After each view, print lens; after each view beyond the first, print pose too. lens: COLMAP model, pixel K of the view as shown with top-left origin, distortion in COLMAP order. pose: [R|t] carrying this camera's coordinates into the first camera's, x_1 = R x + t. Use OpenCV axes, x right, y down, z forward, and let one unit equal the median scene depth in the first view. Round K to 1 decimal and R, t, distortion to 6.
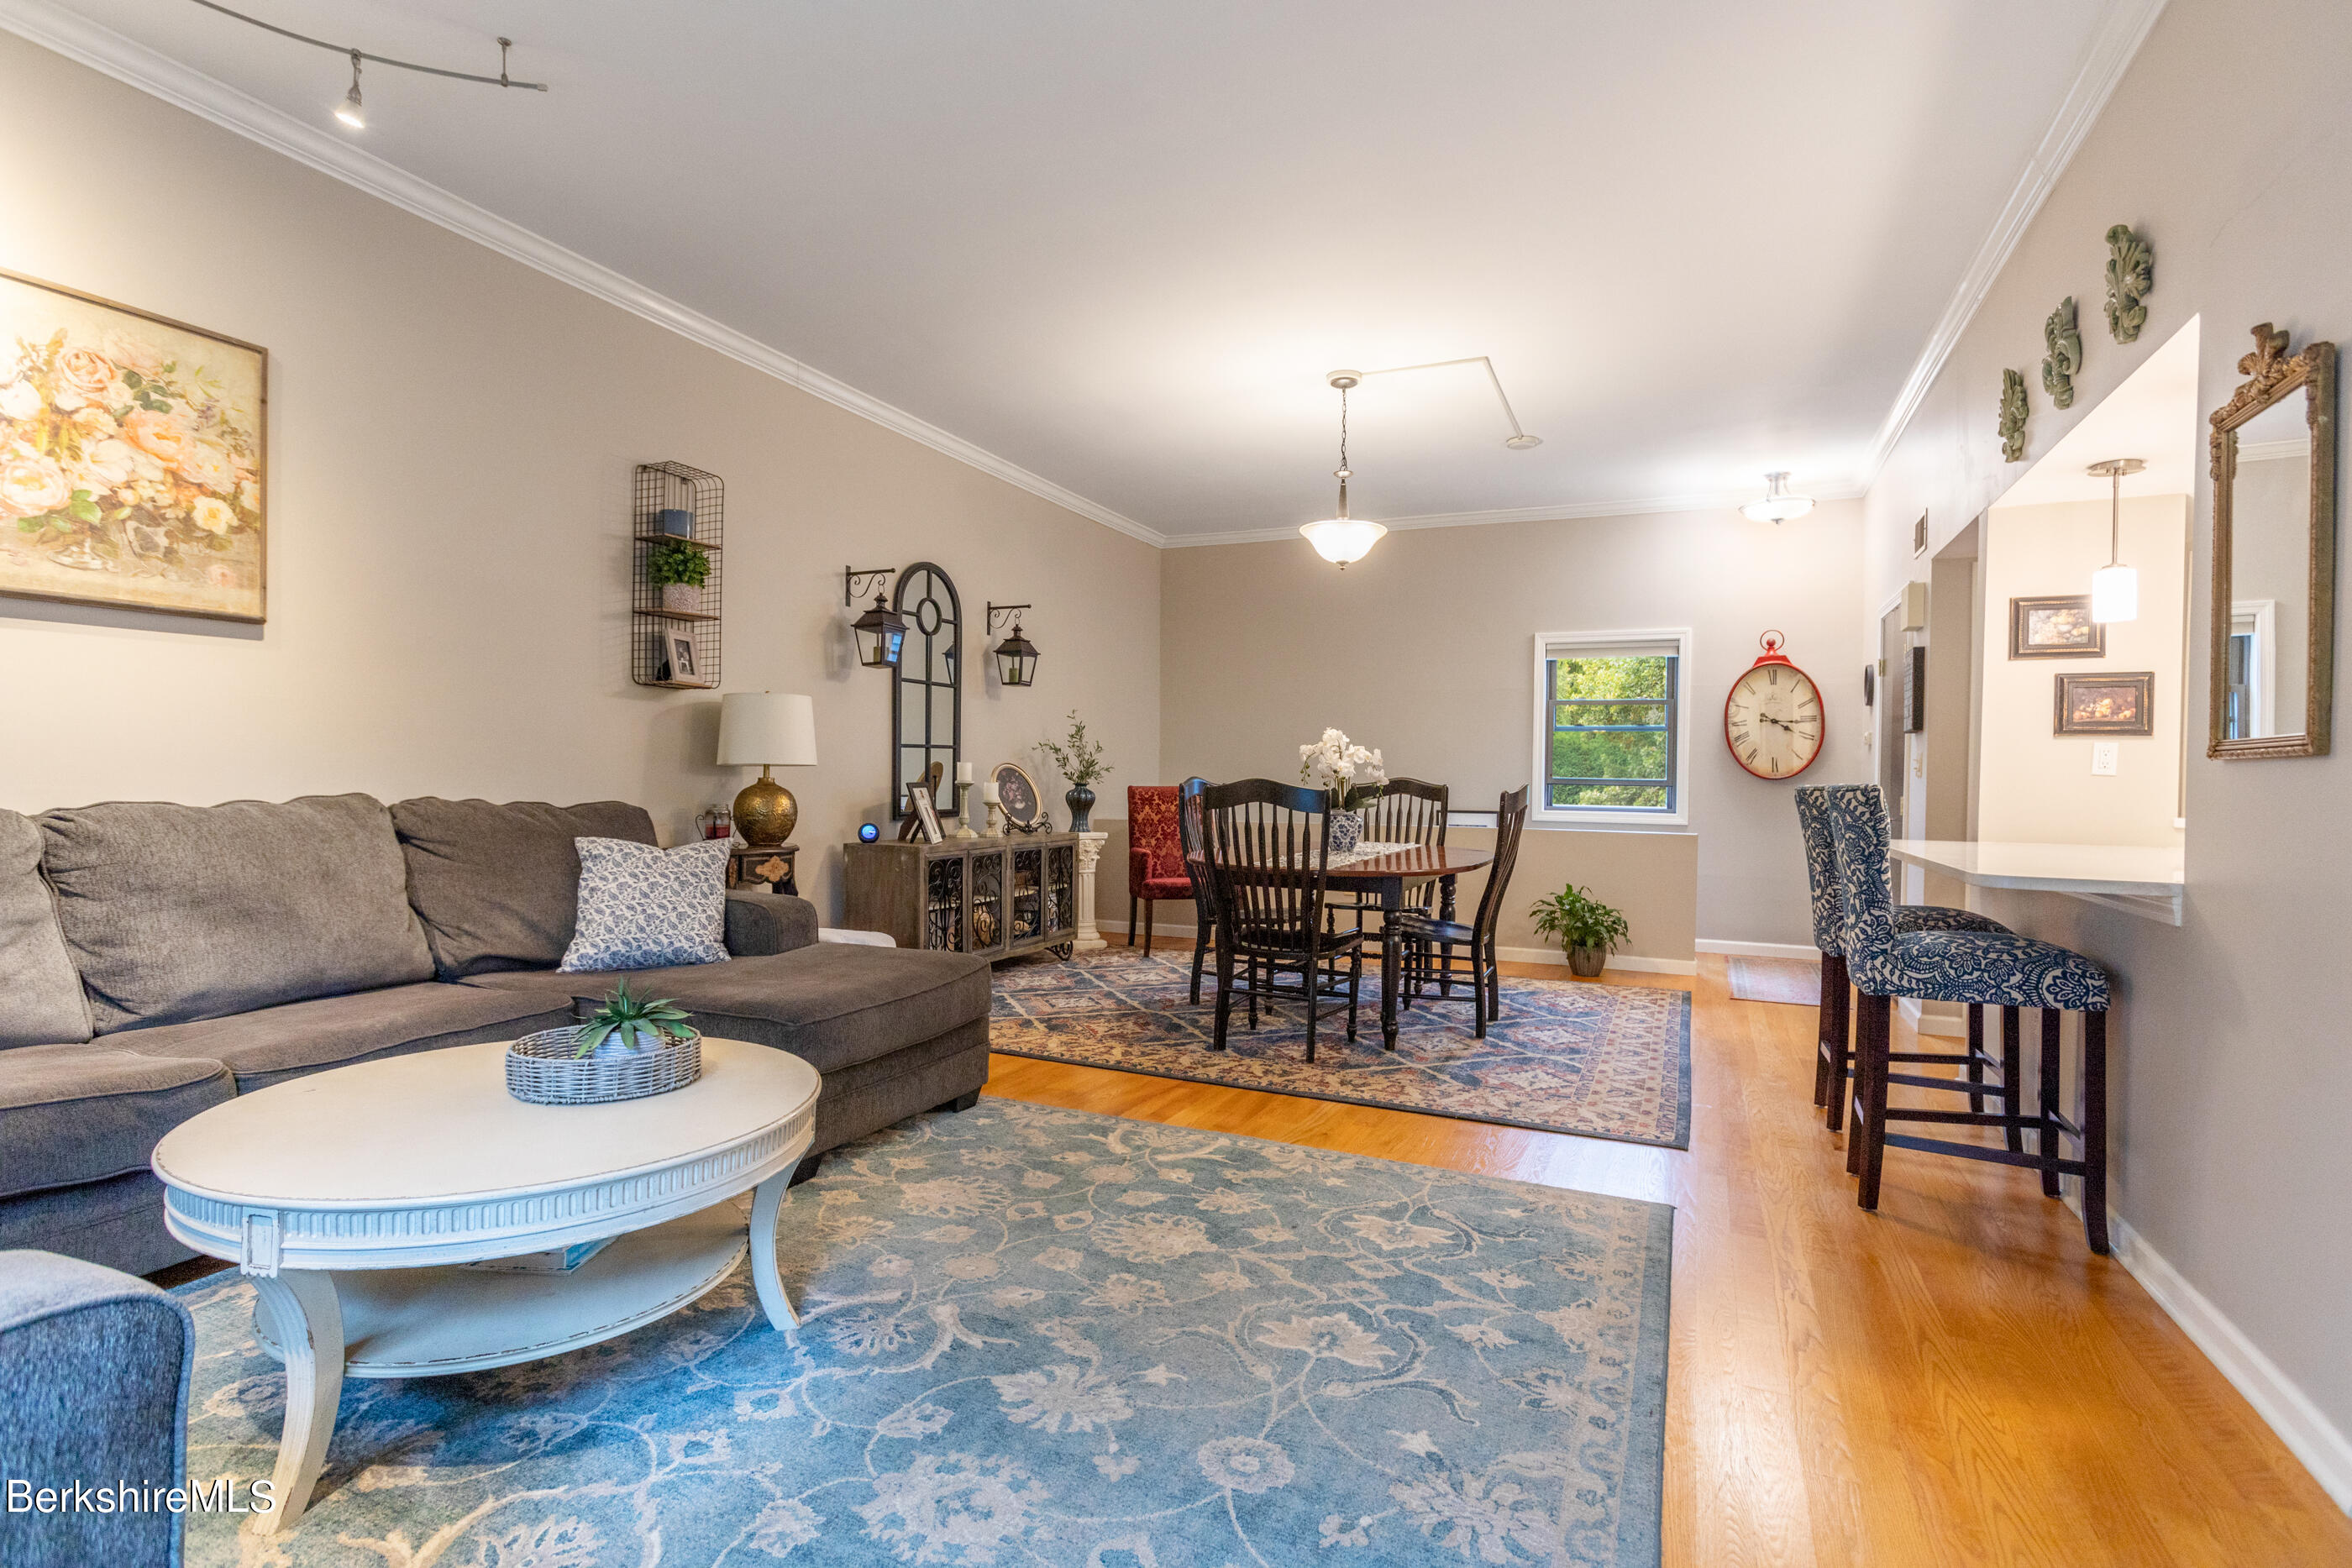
lens RADIAL K [[1141.0, 0, 1169.5], [0, 1141.0, 783.7], [0, 0, 1]] dist [0.002061, 0.001713]
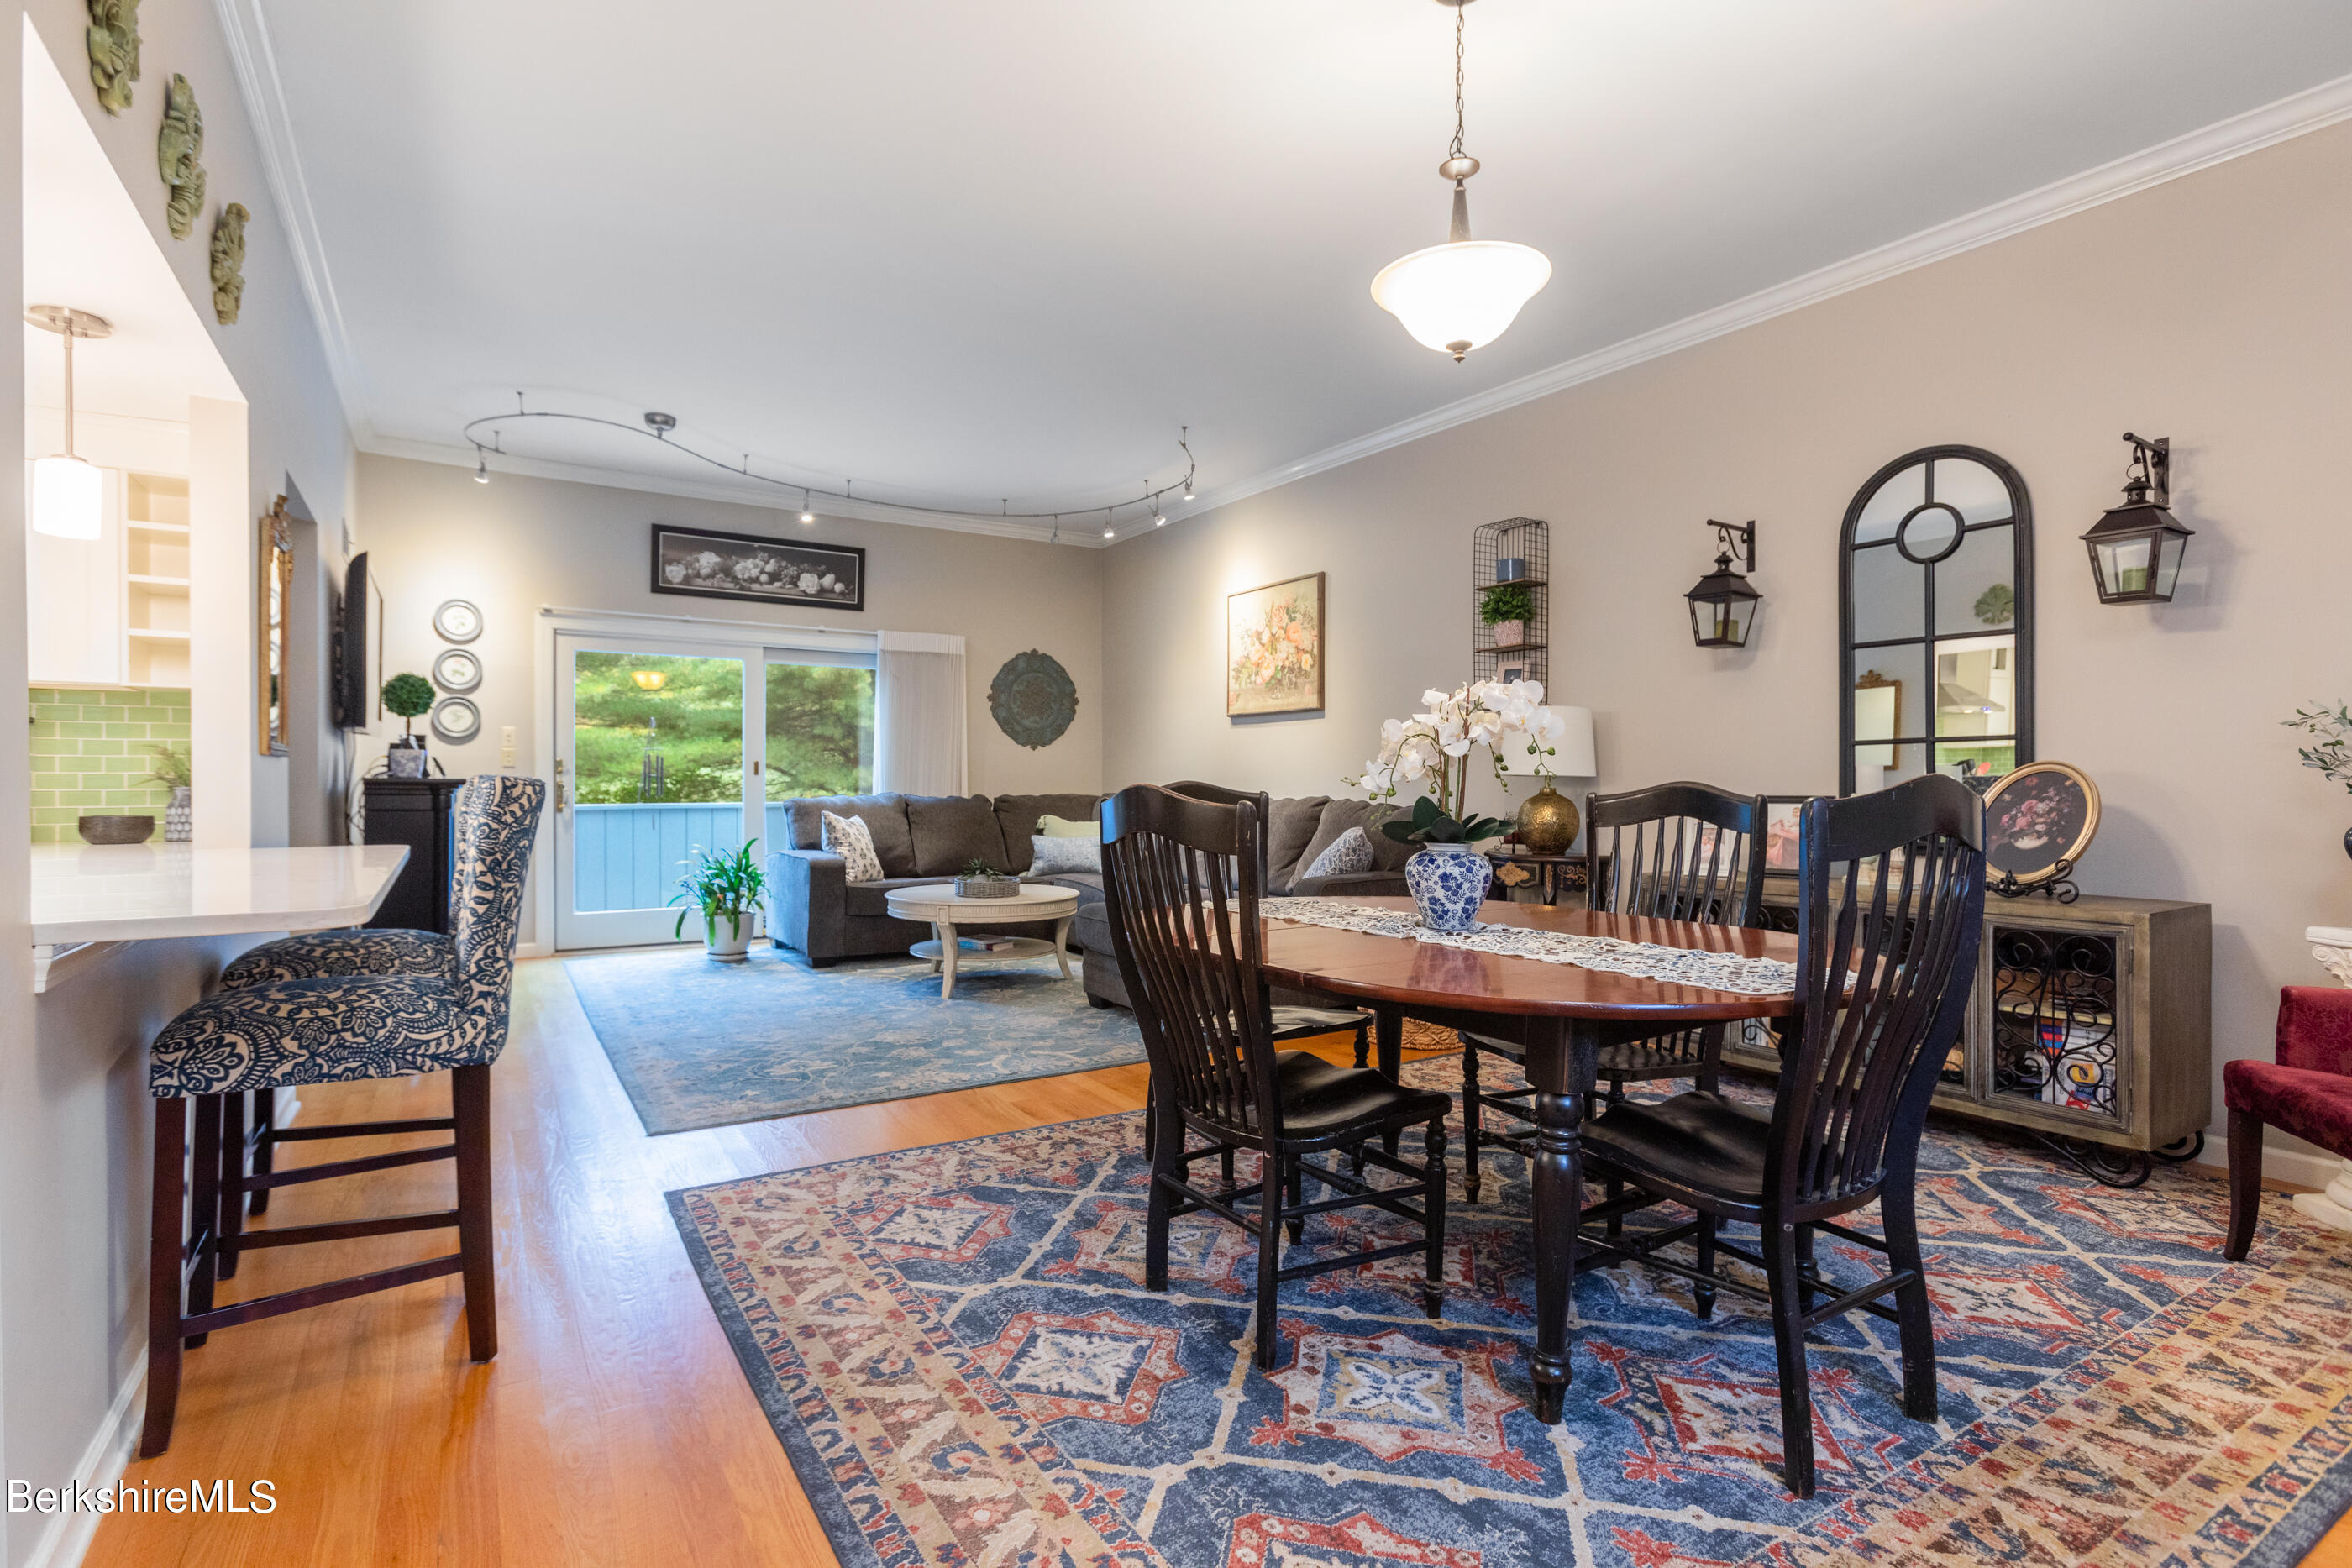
lens RADIAL K [[1141.0, 0, 1169.7], [0, 1141.0, 778.0], [0, 0, 1]] dist [0.002061, 0.001713]
pose [[-0.549005, -0.016550, -0.835655, 0.589043], [-0.016825, 0.999820, -0.008748, 0.000854], [0.835650, 0.009257, -0.549184, 1.085933]]
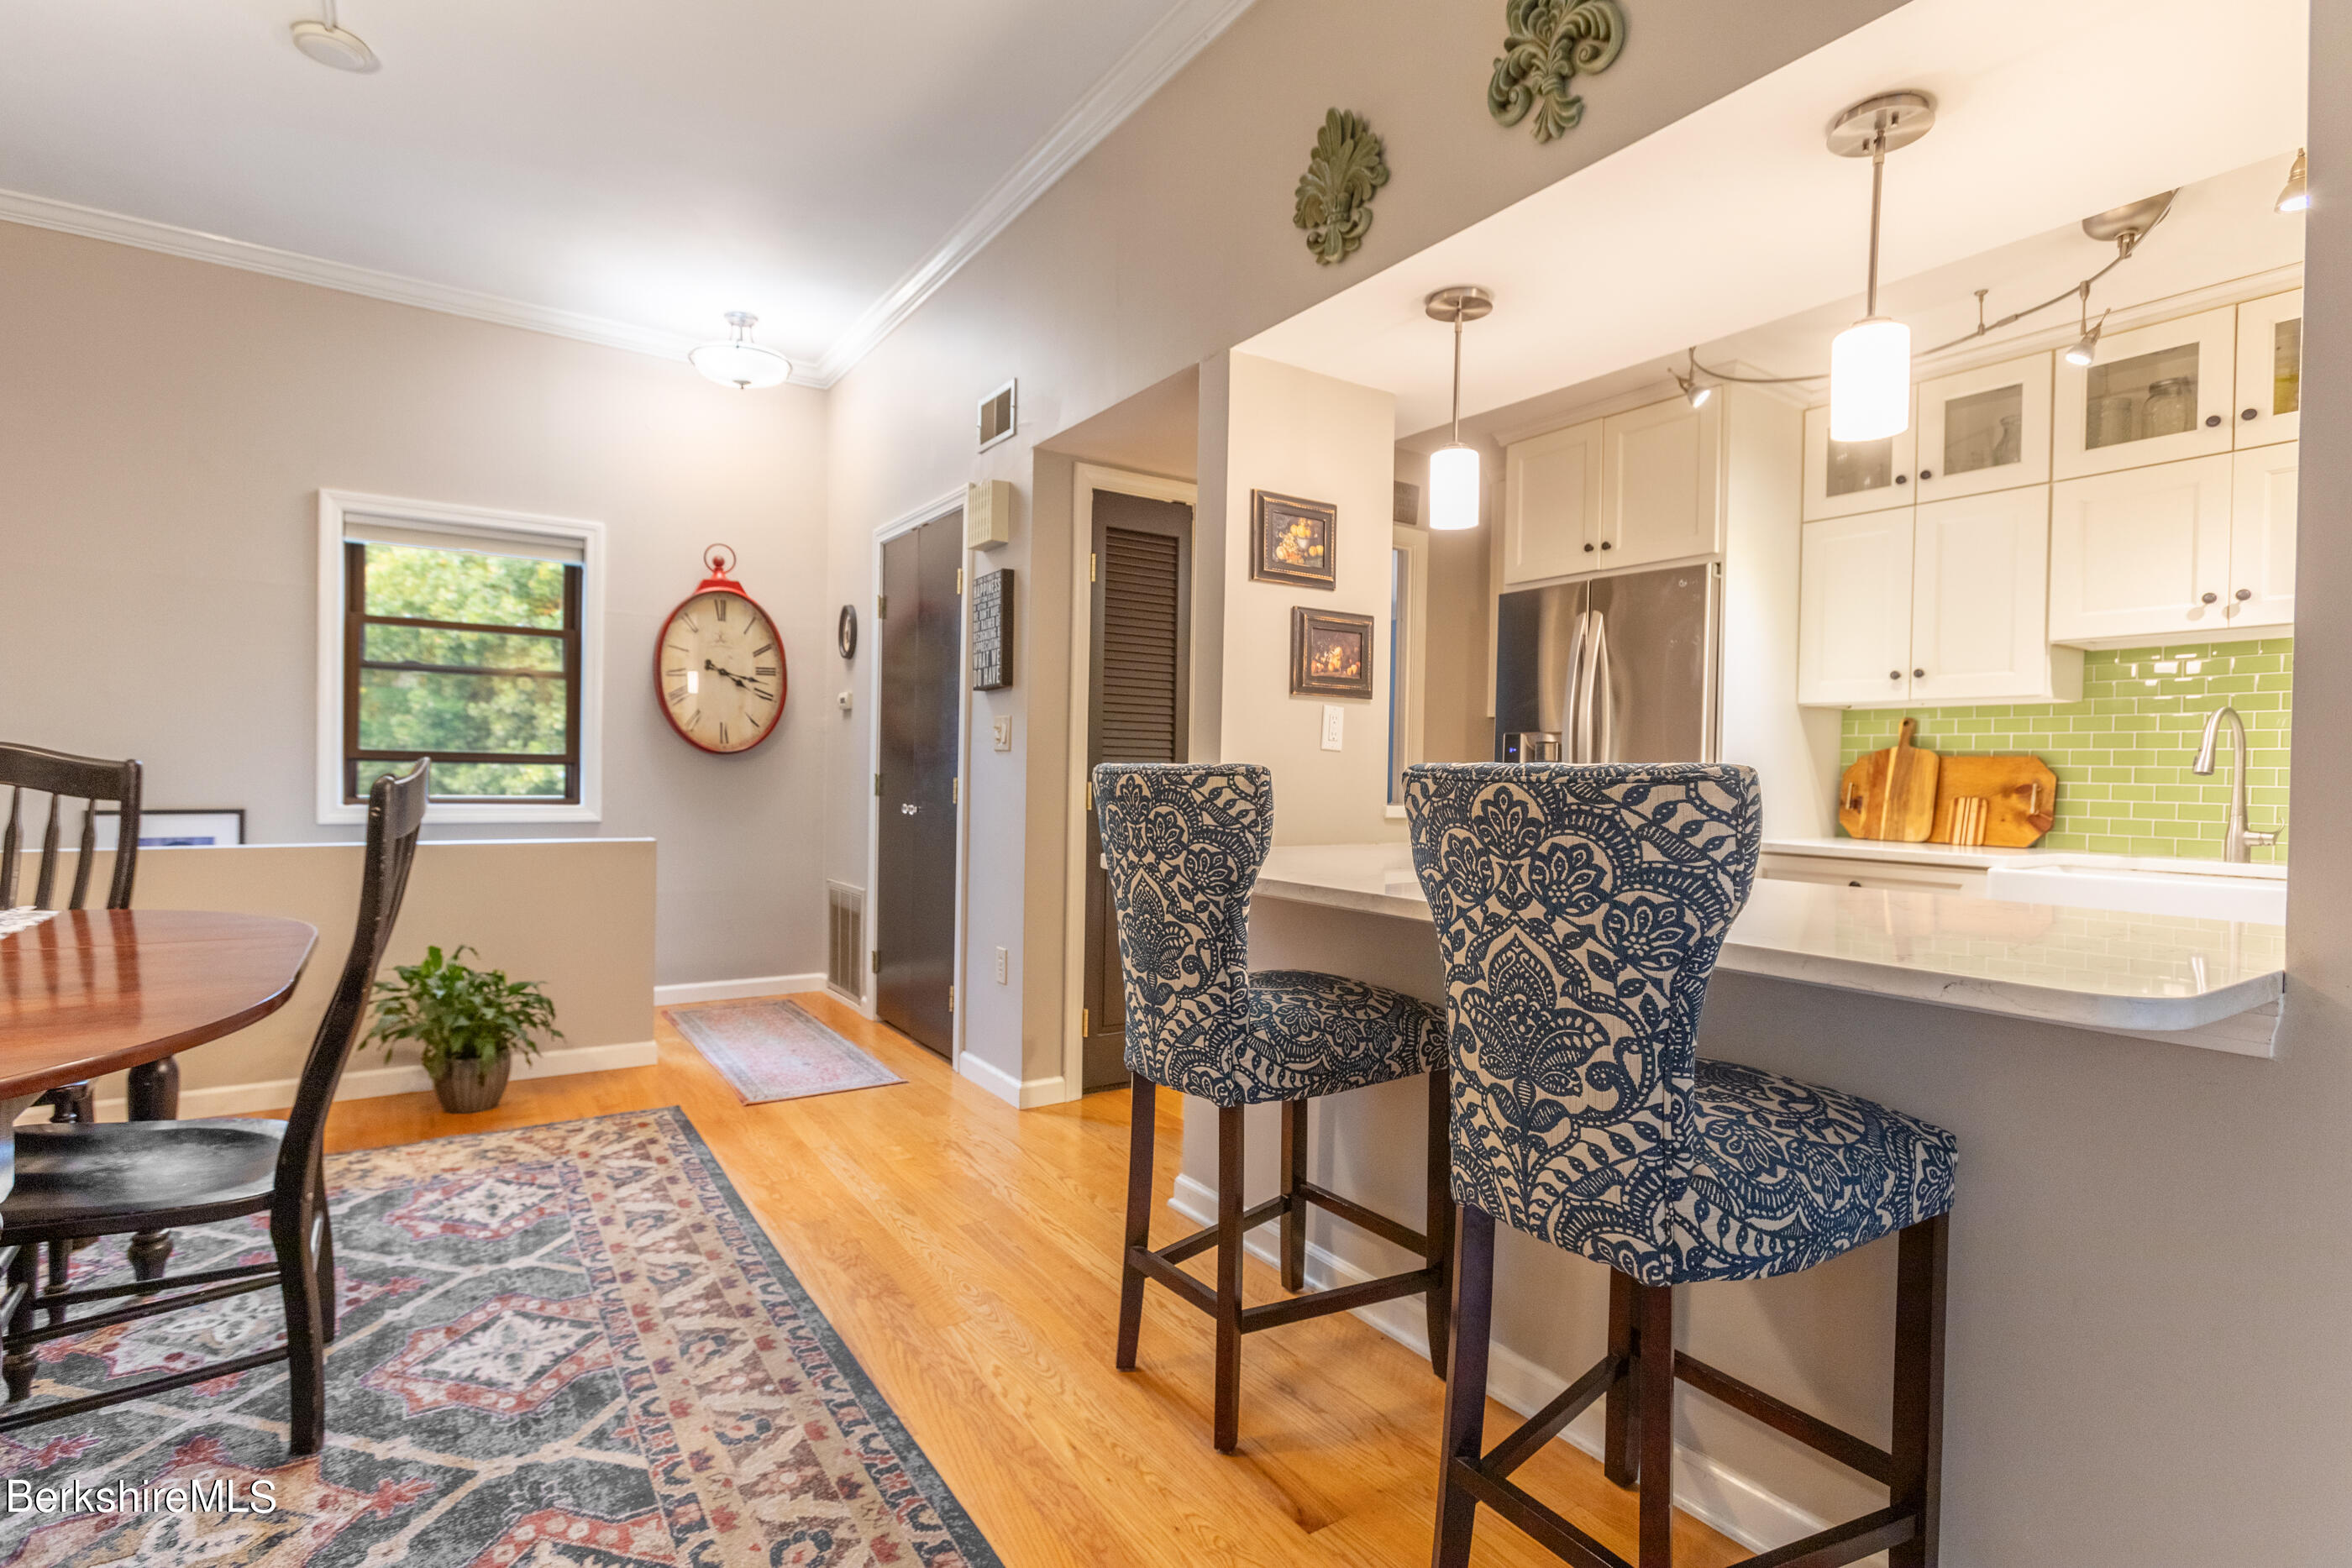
lens RADIAL K [[1105.6, 0, 1175.6], [0, 1105.6, 793.4], [0, 0, 1]] dist [-0.009194, 0.001370]
pose [[0.518754, -0.022565, 0.854626, 0.102800], [-0.003804, 0.999581, 0.028701, 0.000450], [-0.854915, -0.018140, 0.518451, 0.494339]]
